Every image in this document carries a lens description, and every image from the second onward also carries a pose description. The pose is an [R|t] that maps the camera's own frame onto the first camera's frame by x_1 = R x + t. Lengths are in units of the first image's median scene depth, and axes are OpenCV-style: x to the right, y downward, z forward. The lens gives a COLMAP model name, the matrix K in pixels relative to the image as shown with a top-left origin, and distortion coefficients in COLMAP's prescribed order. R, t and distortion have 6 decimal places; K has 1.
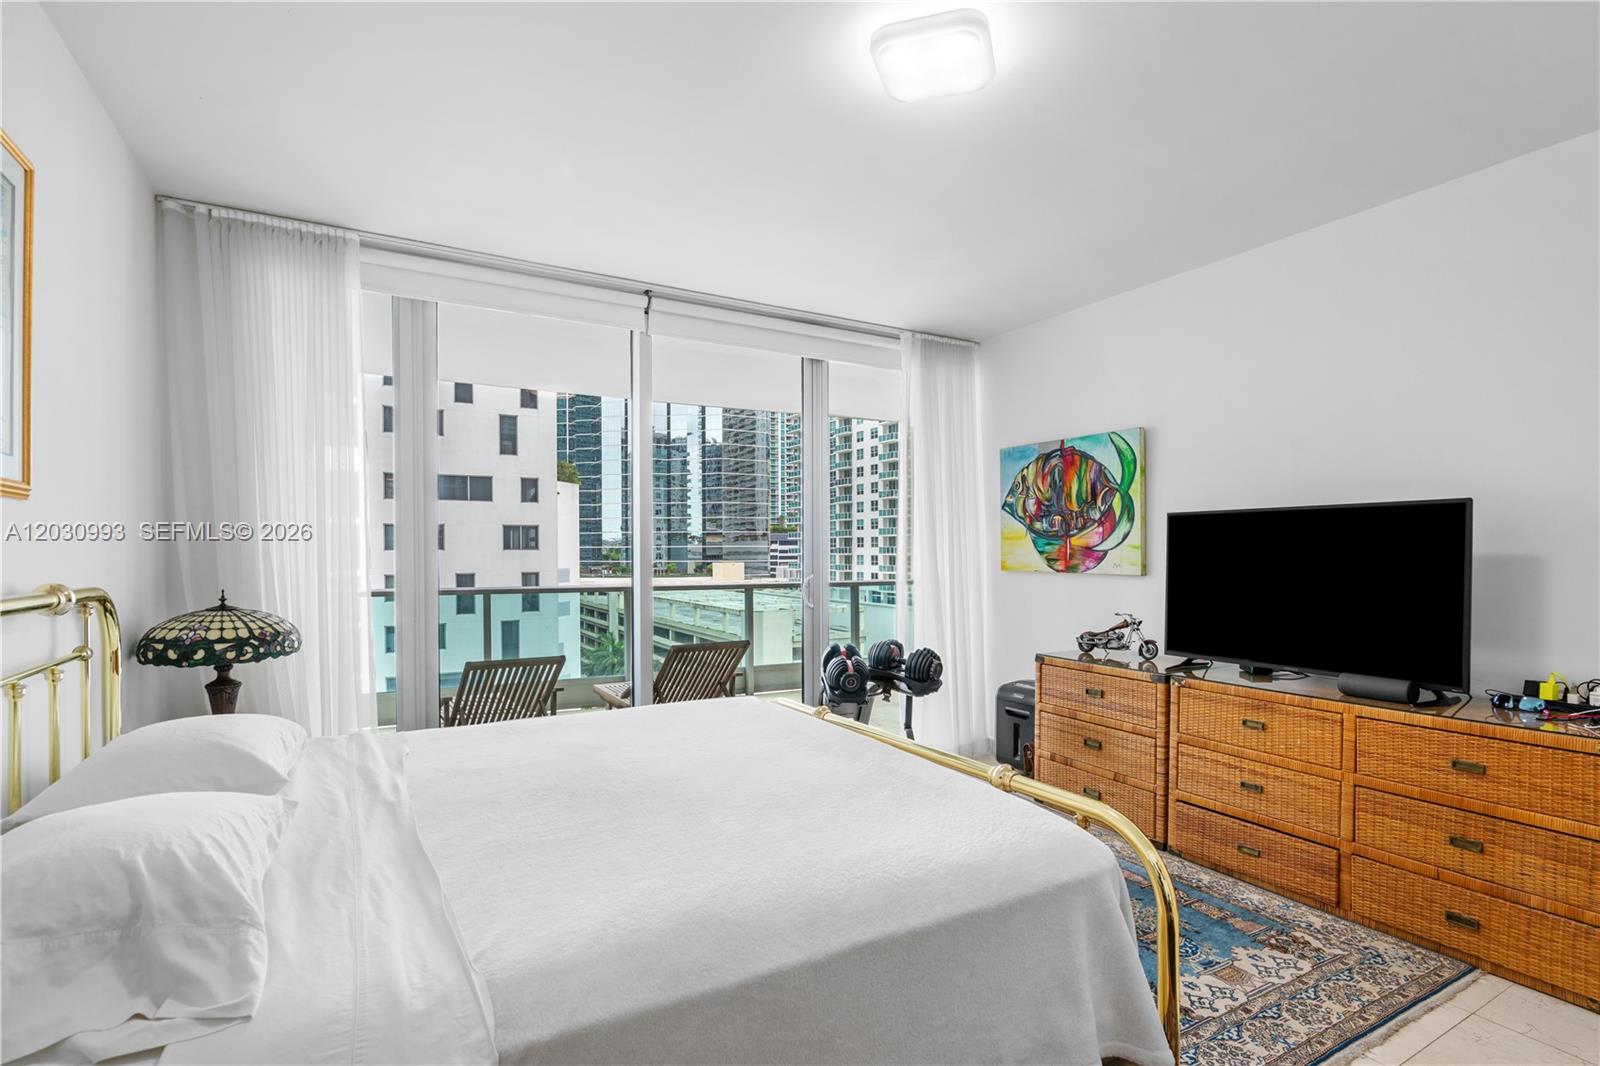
lens RADIAL K [[774.7, 0, 806.6], [0, 774.7, 558.8], [0, 0, 1]] dist [-0.000914, 0.000076]
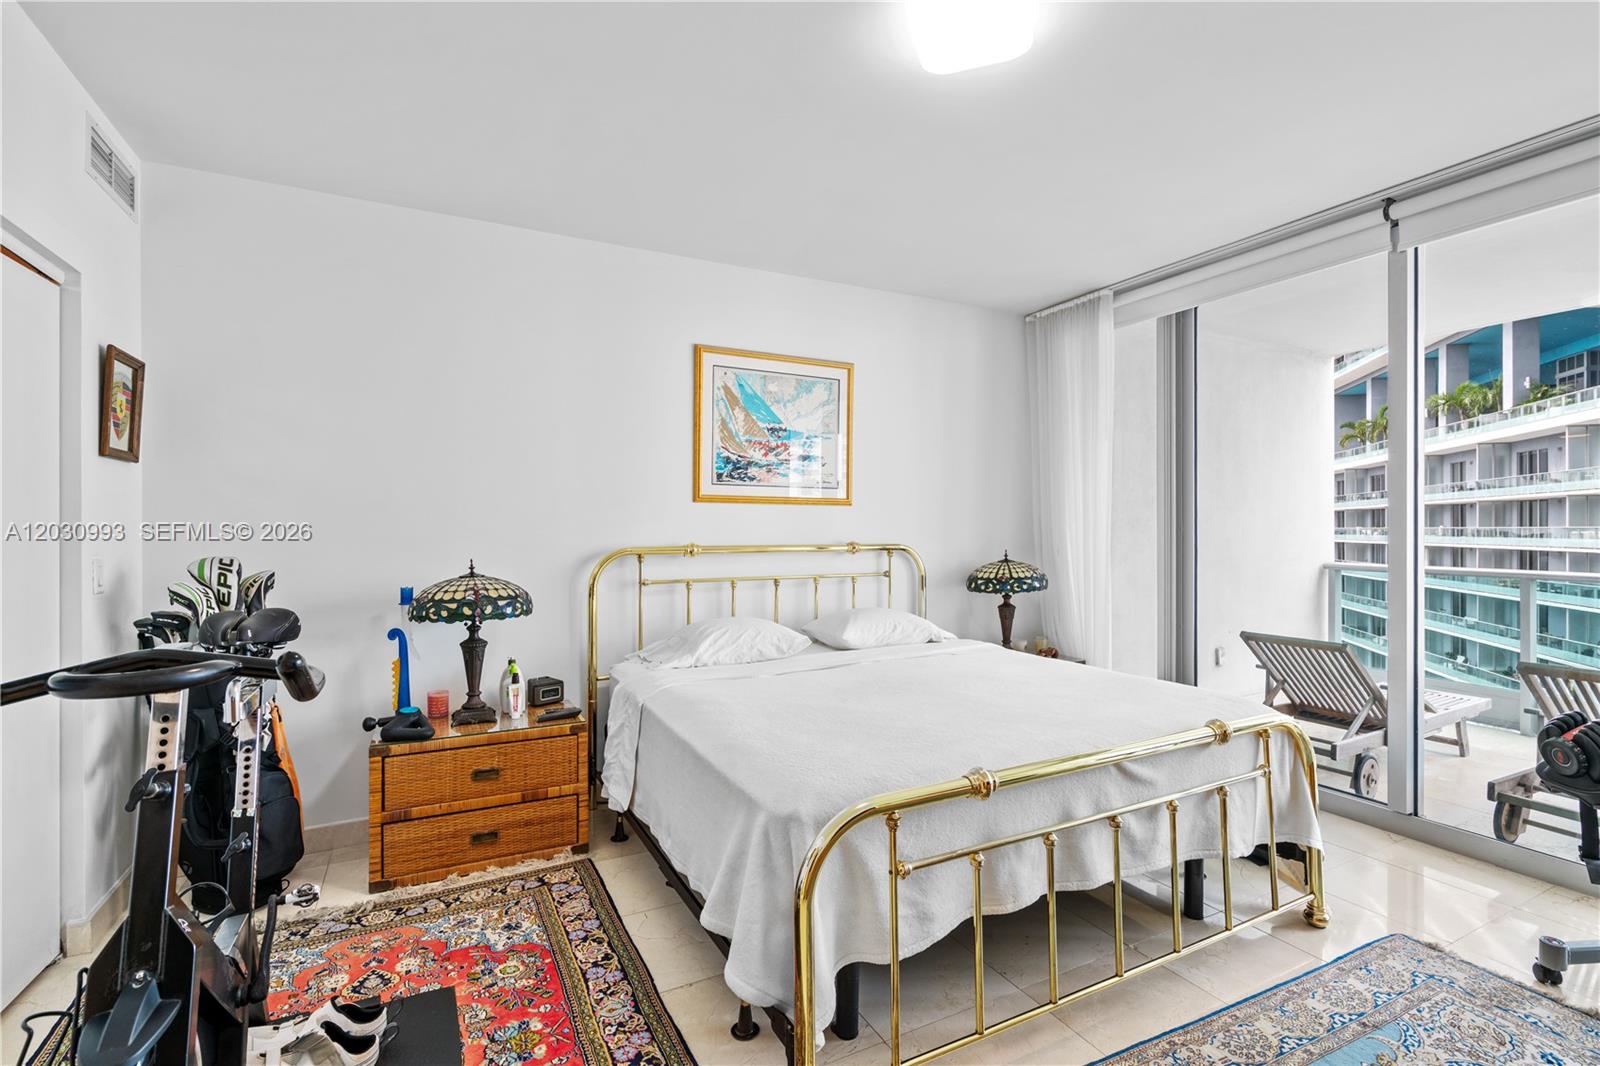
lens RADIAL K [[734.1, 0, 809.4], [0, 734.1, 531.8], [0, 0, 1]] dist [-0.002668, 0.003087]
pose [[-0.043654, 0.006840, -0.999023, 0.615298], [-0.006282, 0.999955, 0.007121, -0.005367], [0.999027, 0.006587, -0.043609, 0.468209]]
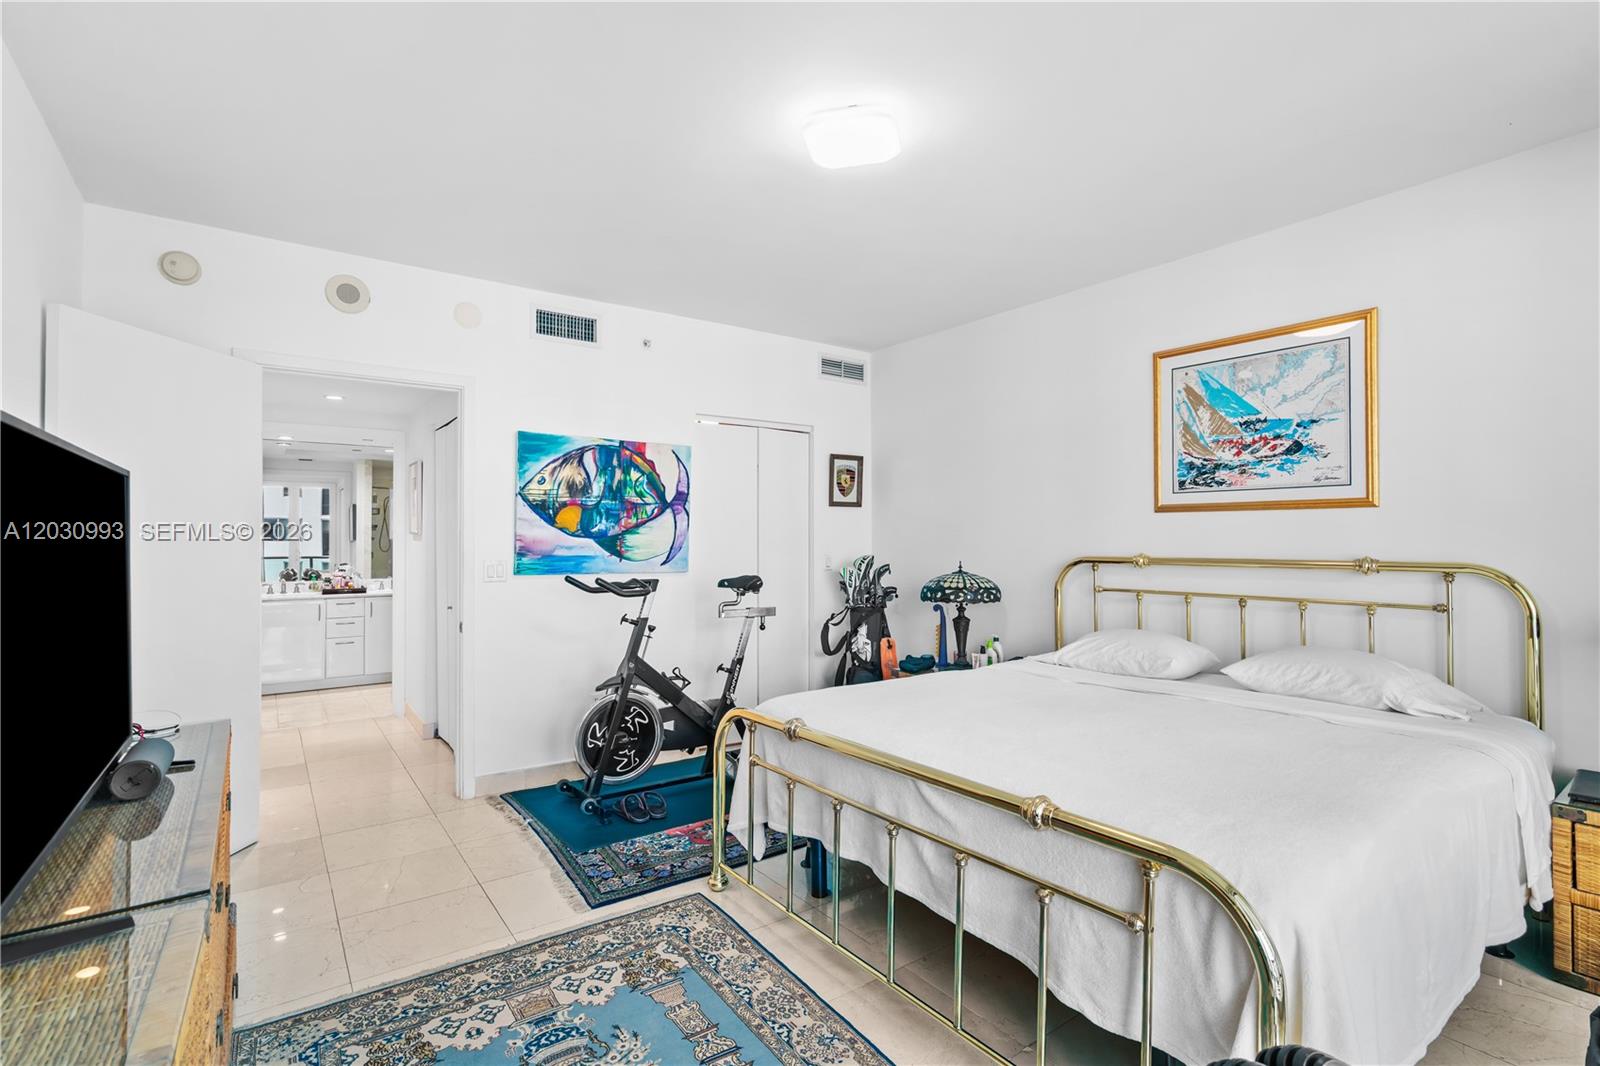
lens RADIAL K [[734.1, 0, 809.4], [0, 734.1, 531.8], [0, 0, 1]] dist [-0.002668, 0.003087]
pose [[-0.992897, 0.003655, -0.118921, 0.205899], [0.004178, 0.999983, -0.004144, -0.009933], [0.118904, -0.004611, -0.992895, 1.187020]]
